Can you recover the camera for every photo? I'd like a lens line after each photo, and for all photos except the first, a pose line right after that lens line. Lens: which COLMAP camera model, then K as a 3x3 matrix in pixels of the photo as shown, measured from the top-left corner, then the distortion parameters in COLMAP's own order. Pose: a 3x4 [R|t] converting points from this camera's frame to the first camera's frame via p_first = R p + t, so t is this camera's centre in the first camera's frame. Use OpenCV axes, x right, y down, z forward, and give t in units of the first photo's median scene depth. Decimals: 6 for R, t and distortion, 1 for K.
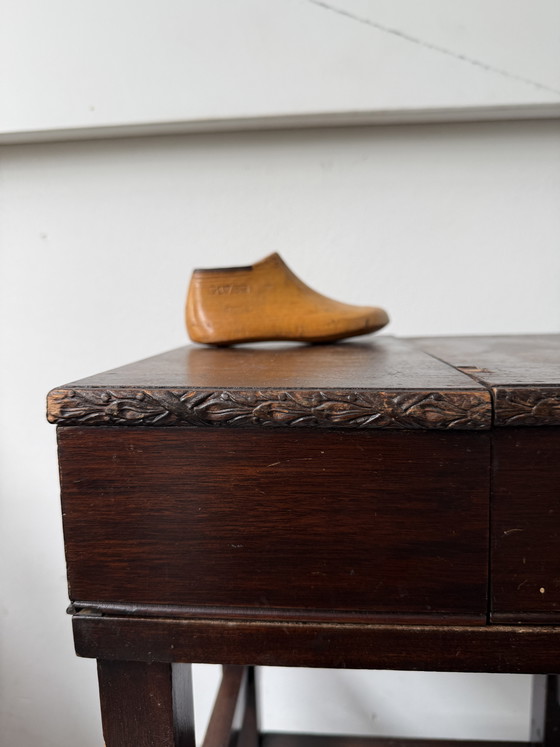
lens RADIAL K [[553.5, 0, 279.2], [0, 553.5, 374.3], [0, 0, 1]] dist [0.035930, -0.066583]
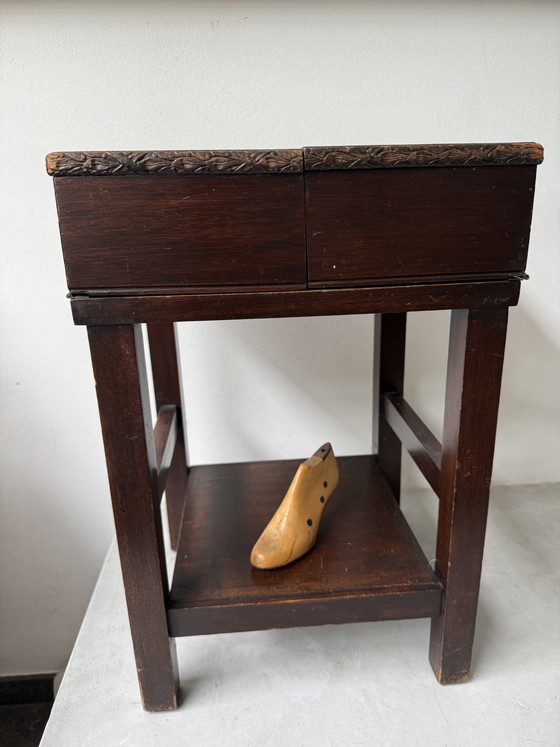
lens RADIAL K [[553.5, 0, 280.4], [0, 553.5, 377.1], [0, 0, 1]] dist [0.035930, -0.066583]
pose [[0.985726, -0.058541, 0.157850, -0.026109], [0.026996, 0.980427, 0.195026, 0.380041], [-0.166178, -0.187981, 0.968013, -0.853503]]
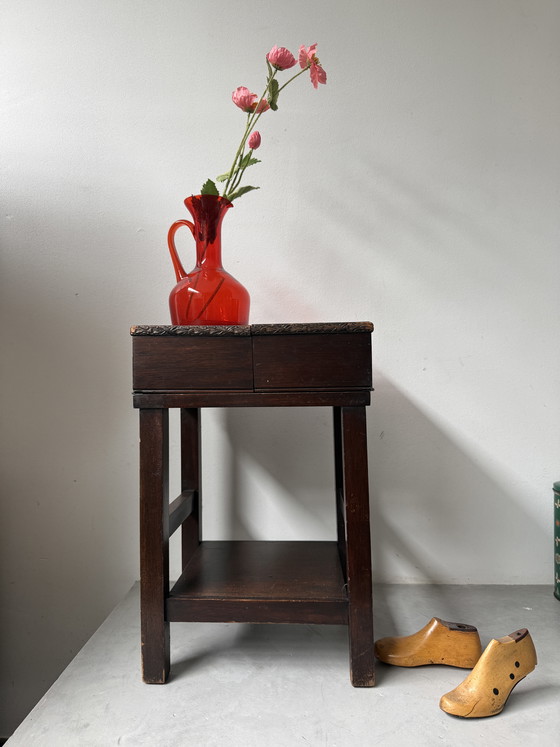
lens RADIAL K [[553.5, 0, 277.7], [0, 553.5, 369.5], [0, 0, 1]] dist [0.035930, -0.066583]
pose [[0.999343, 0.009612, 0.034956, 0.404198], [-0.004131, 0.988123, -0.153610, 0.852447], [-0.036017, 0.153364, 0.987513, -2.532724]]
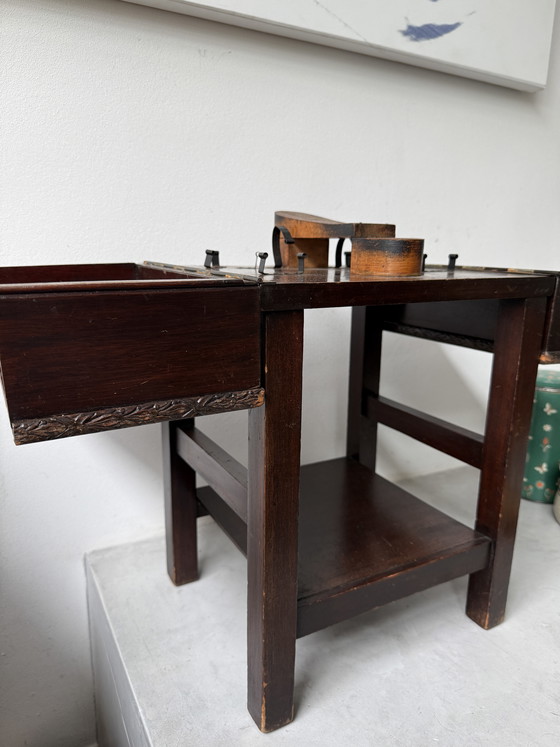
lens RADIAL K [[553.5, 0, 283.9], [0, 553.5, 380.6], [0, 0, 1]] dist [0.035930, -0.066583]
pose [[0.823152, -0.102257, 0.558537, -1.391977], [0.040853, 0.991767, 0.121365, 0.564493], [-0.566349, -0.077084, 0.820553, -0.495689]]
